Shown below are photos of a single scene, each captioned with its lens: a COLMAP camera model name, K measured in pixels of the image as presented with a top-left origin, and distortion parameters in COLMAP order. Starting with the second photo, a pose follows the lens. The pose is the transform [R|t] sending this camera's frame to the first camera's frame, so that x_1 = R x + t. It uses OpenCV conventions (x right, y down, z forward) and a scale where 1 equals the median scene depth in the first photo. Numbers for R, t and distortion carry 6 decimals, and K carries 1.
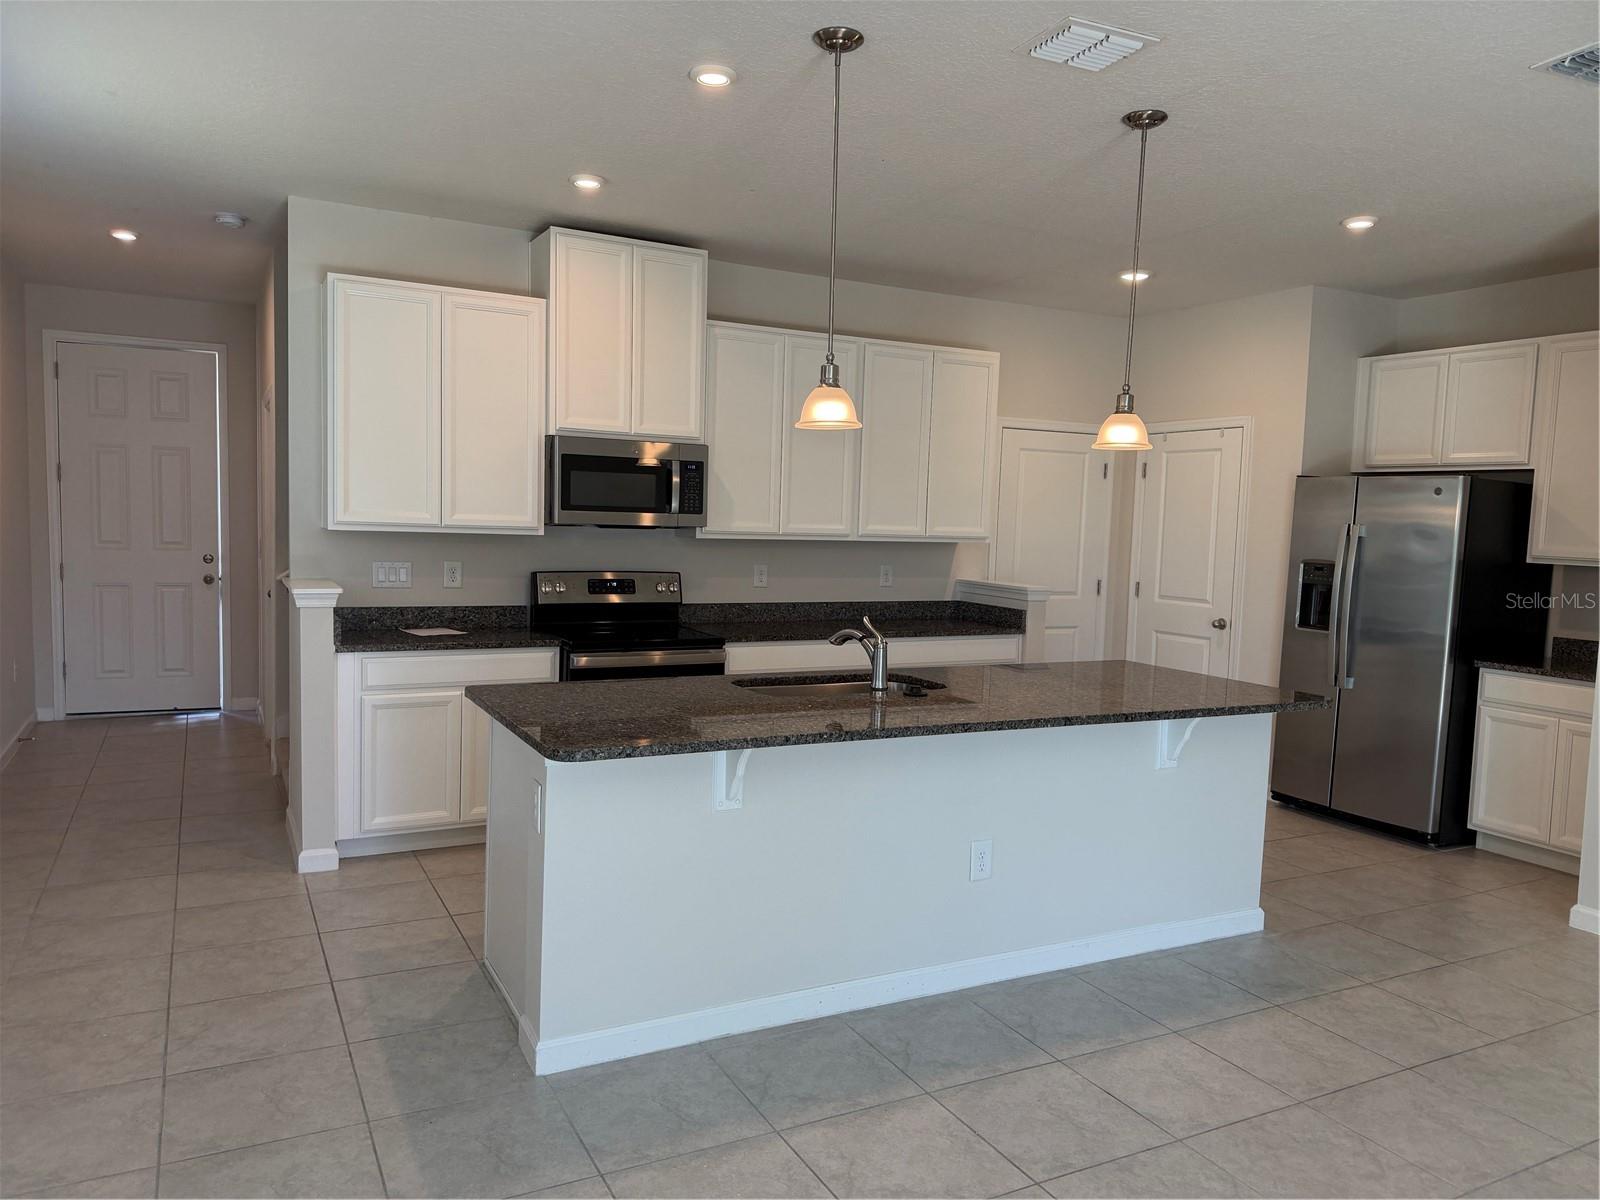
lens RADIAL K [[1132.8, 0, 793.6], [0, 1132.8, 602.3], [0, 0, 1]] dist [0.047670, -0.064378]
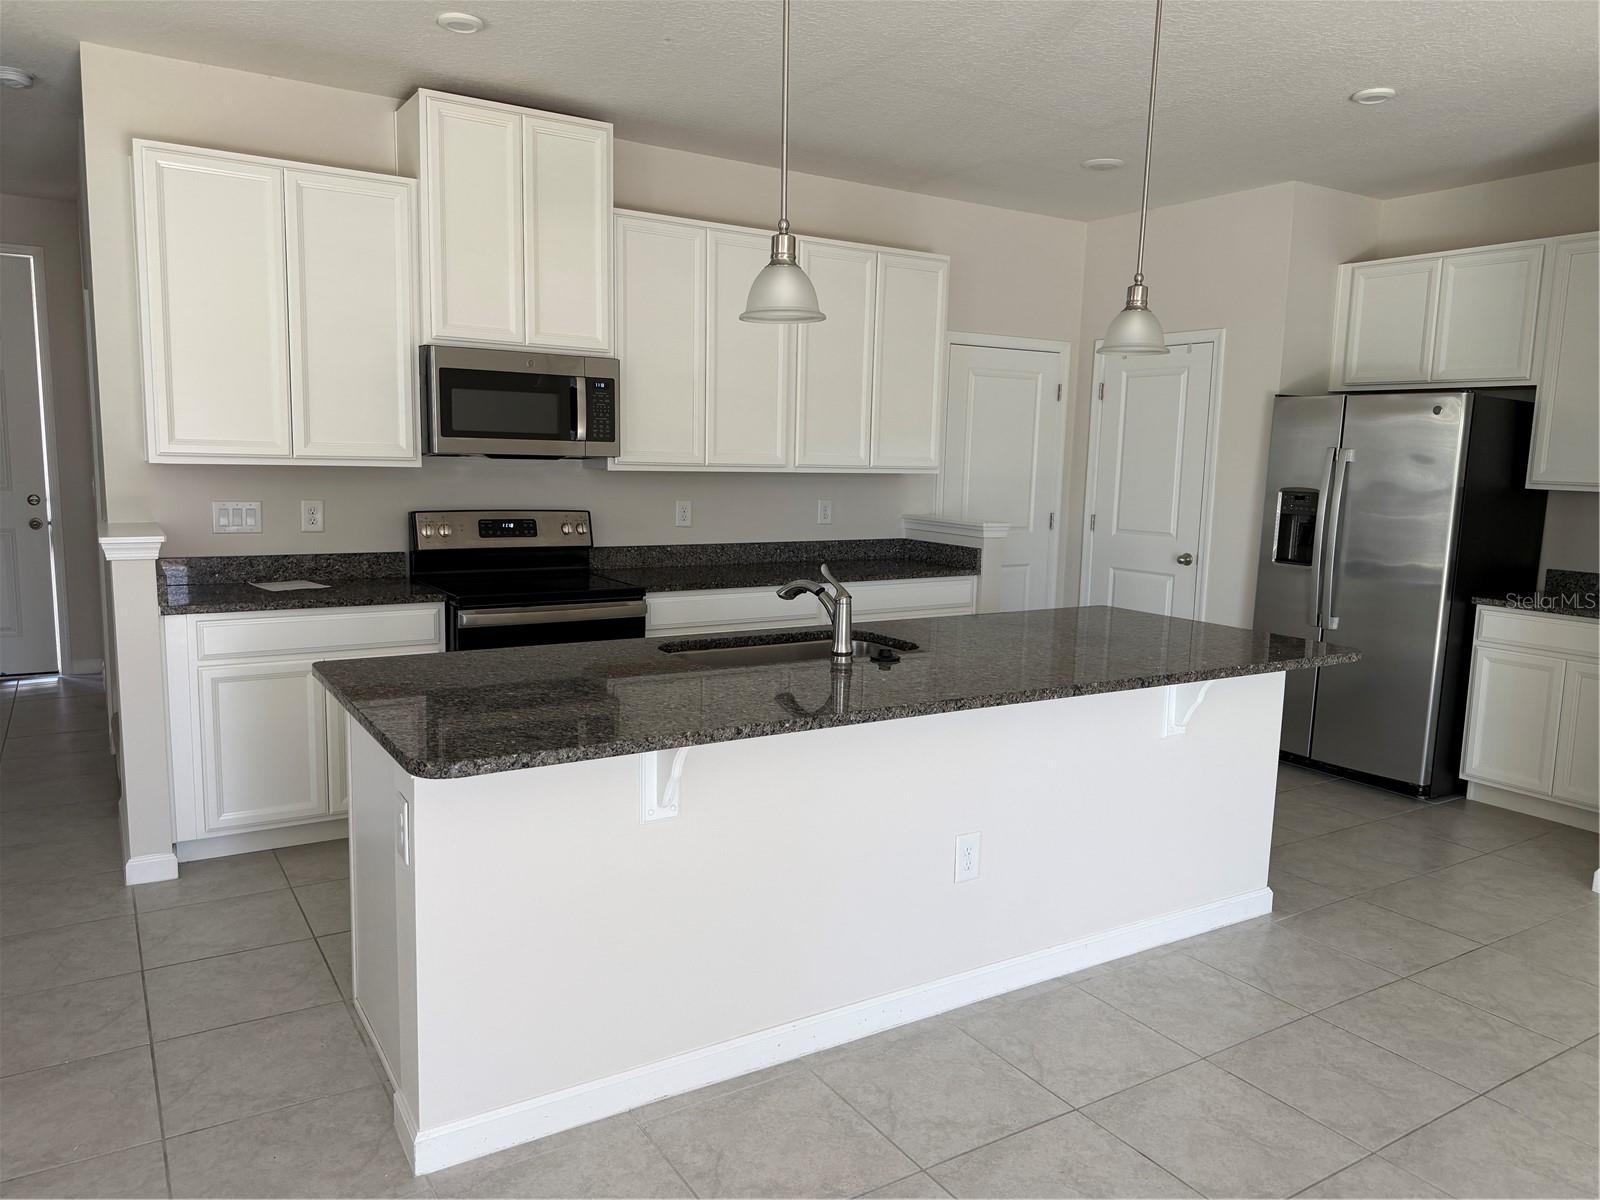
lens RADIAL K [[1132.8, 0, 798.6], [0, 1132.8, 603.9], [0, 0, 1]] dist [0.047670, -0.064378]
pose [[0.996538, -0.018532, 0.081050, -0.015310], [0.013679, 0.998103, 0.060028, -0.006055], [-0.082009, -0.058711, 0.994901, 0.146926]]
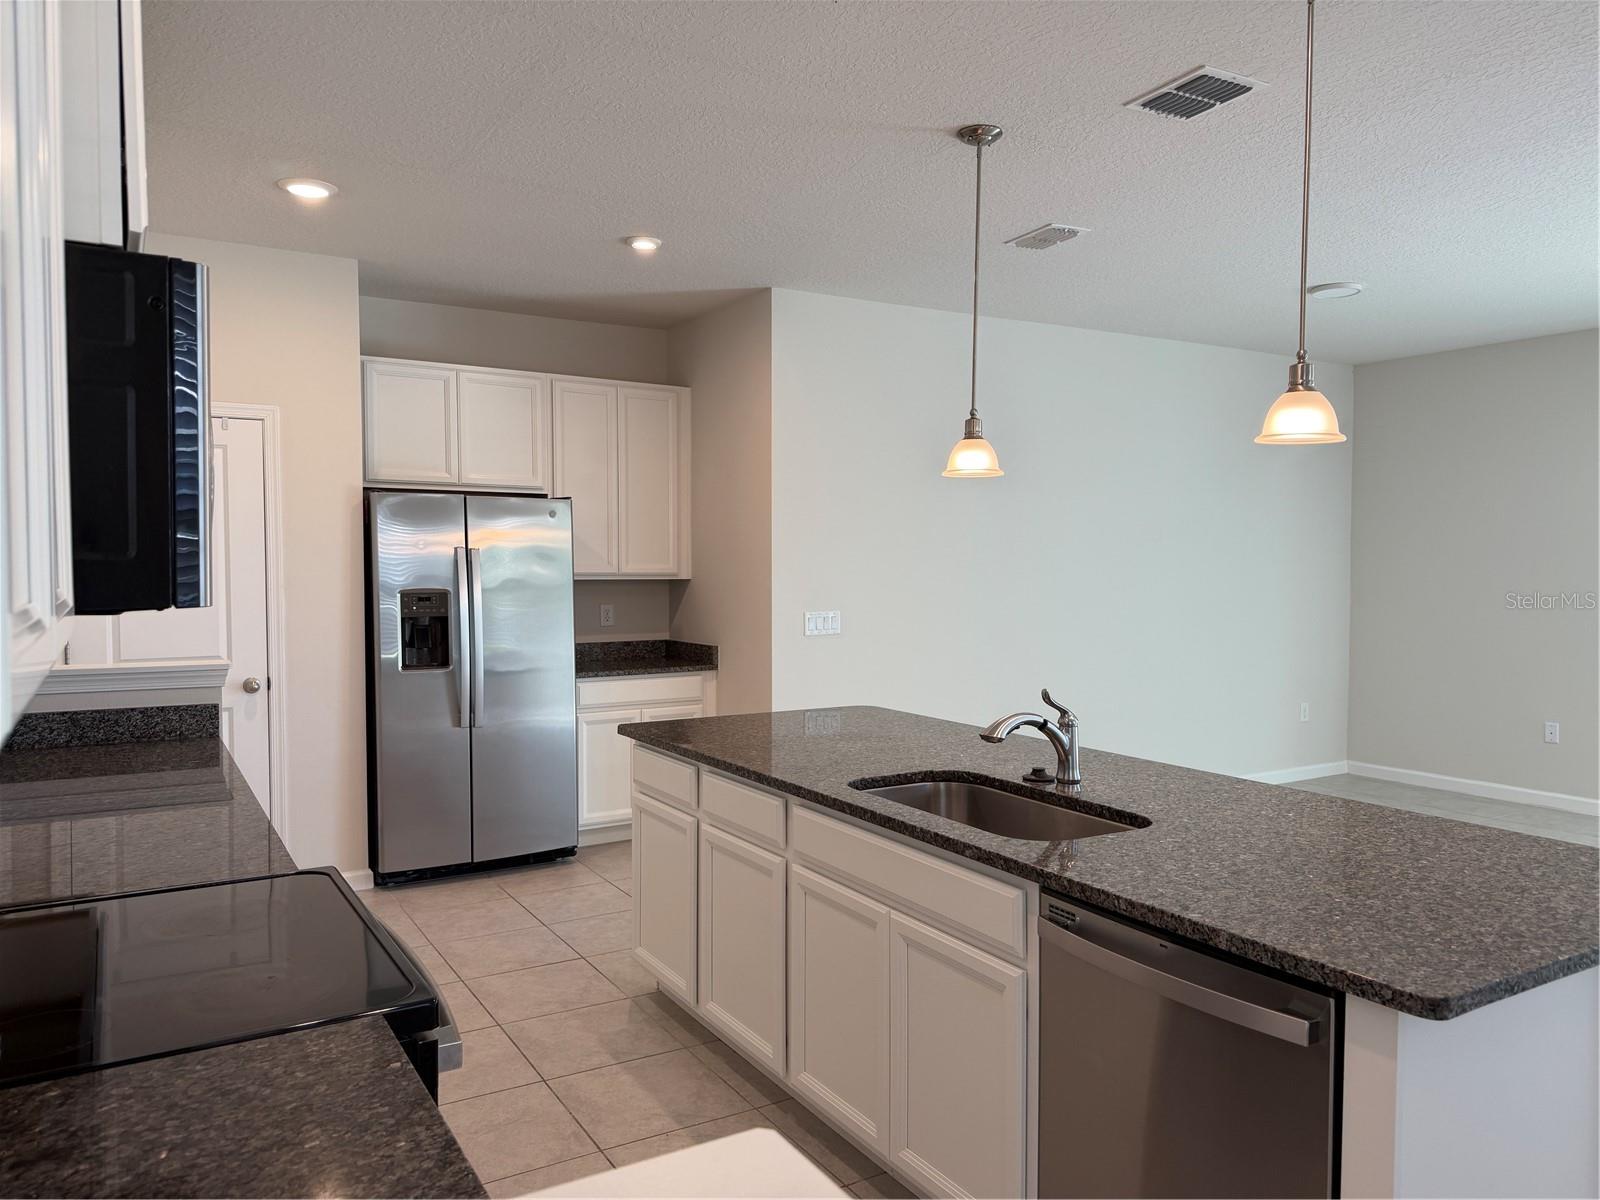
lens RADIAL K [[1132.8, 0, 794.6], [0, 1132.8, 599.4], [0, 0, 1]] dist [0.047670, -0.064378]
pose [[-0.079904, -0.066902, 0.994555, -0.500730], [0.072087, 0.994745, 0.072706, -0.085234], [-0.994193, 0.077504, -0.074661, 0.933199]]
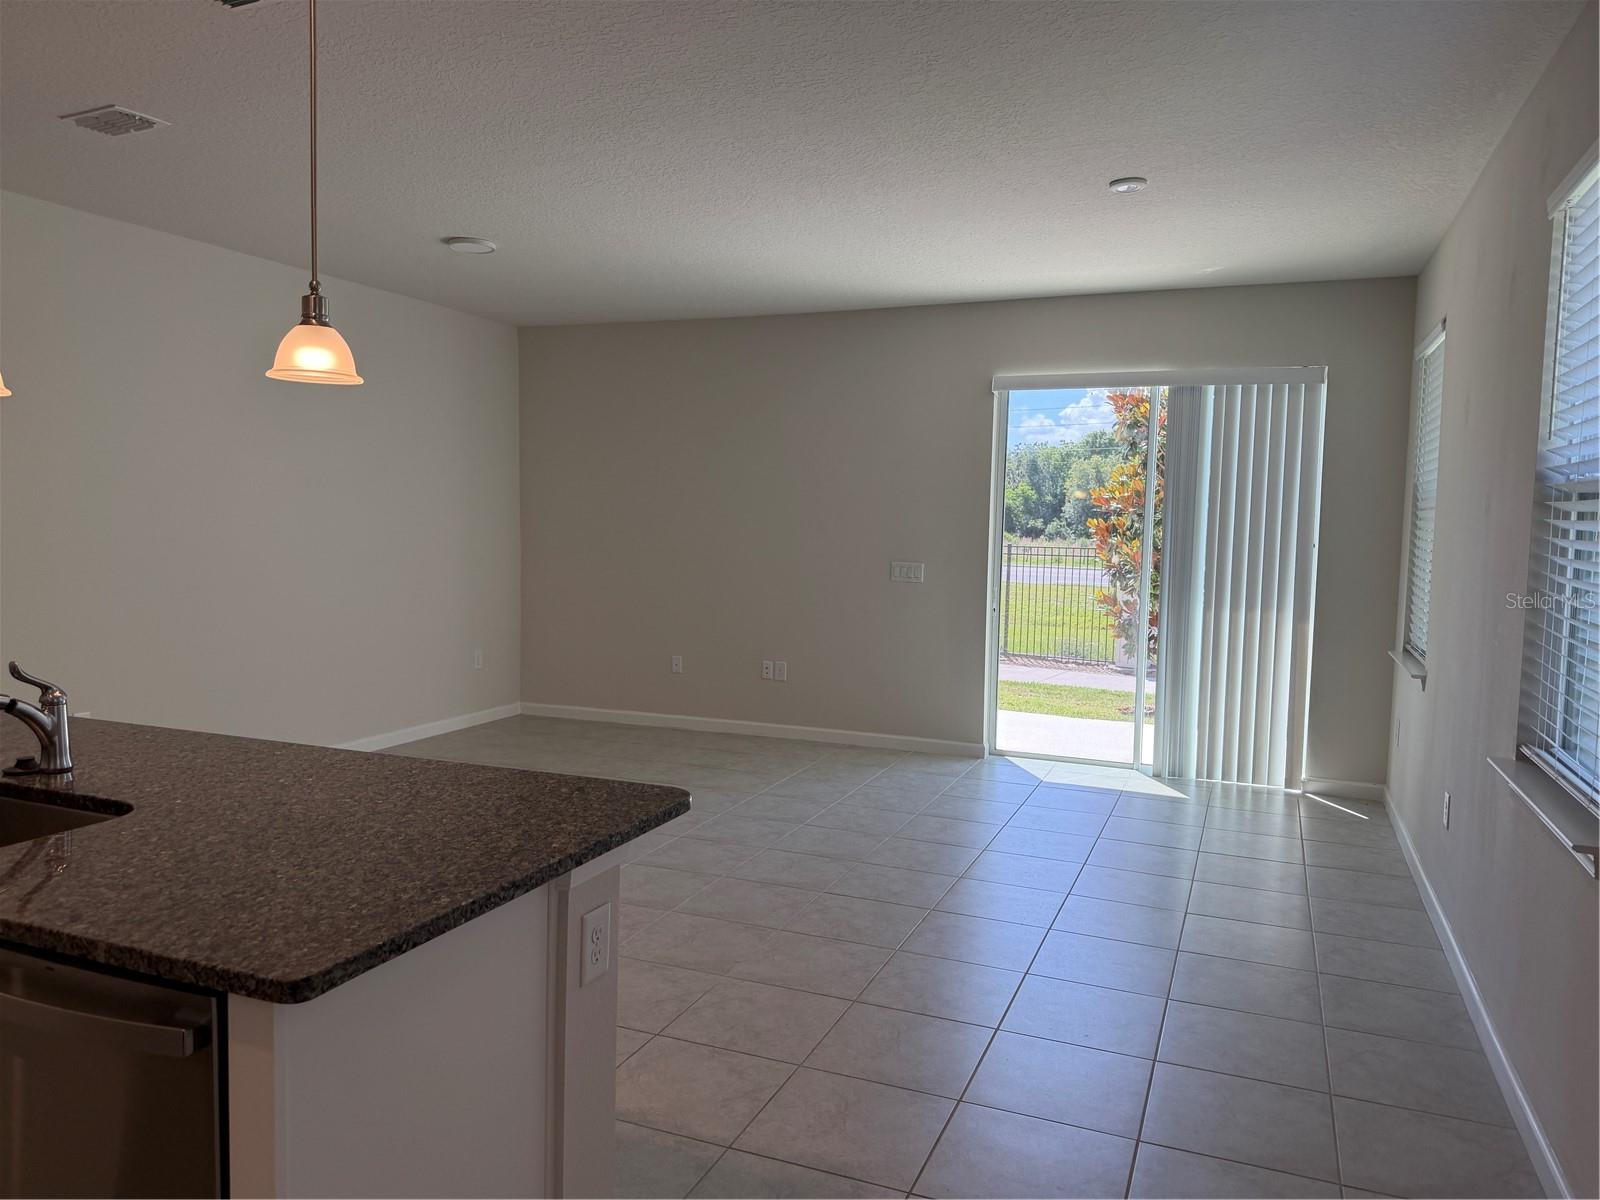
lens RADIAL K [[1132.8, 0, 795.0], [0, 1132.8, 608.5], [0, 0, 1]] dist [0.047670, -0.064378]
pose [[-0.659072, -0.102925, 0.745003, -0.500915], [0.018238, 0.988113, 0.152645, -0.076740], [-0.751858, 0.114192, -0.649361, 0.830738]]
